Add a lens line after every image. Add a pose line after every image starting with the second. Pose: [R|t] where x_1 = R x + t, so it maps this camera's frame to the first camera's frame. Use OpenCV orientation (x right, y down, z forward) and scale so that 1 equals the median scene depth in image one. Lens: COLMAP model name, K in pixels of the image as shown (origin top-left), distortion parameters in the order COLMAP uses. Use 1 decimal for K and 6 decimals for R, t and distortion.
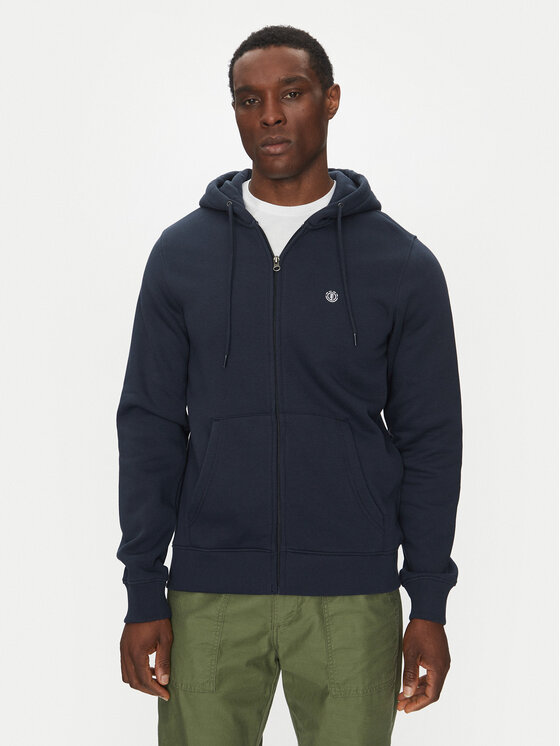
lens RADIAL K [[1006.7, 0, 277.0], [0, 1006.7, 374.6], [0, 0, 1]] dist [-0.065146, 0.000000]
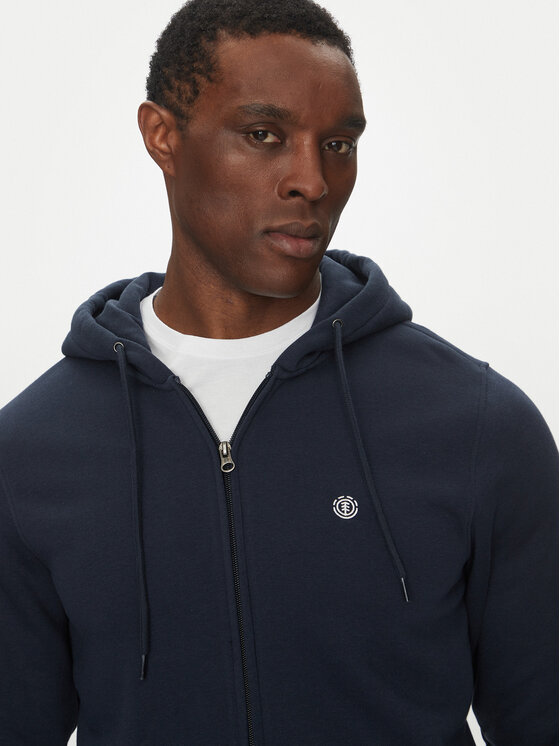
lens RADIAL K [[1450.4, 0, 281.4], [0, 1450.4, 374.0], [0, 0, 1]] dist [0.023430, 0.000000]
pose [[0.991731, -0.121305, 0.041893, 0.001487], [0.125435, 0.985224, -0.116619, -0.061272], [-0.027128, 0.120909, 0.992293, 0.277431]]
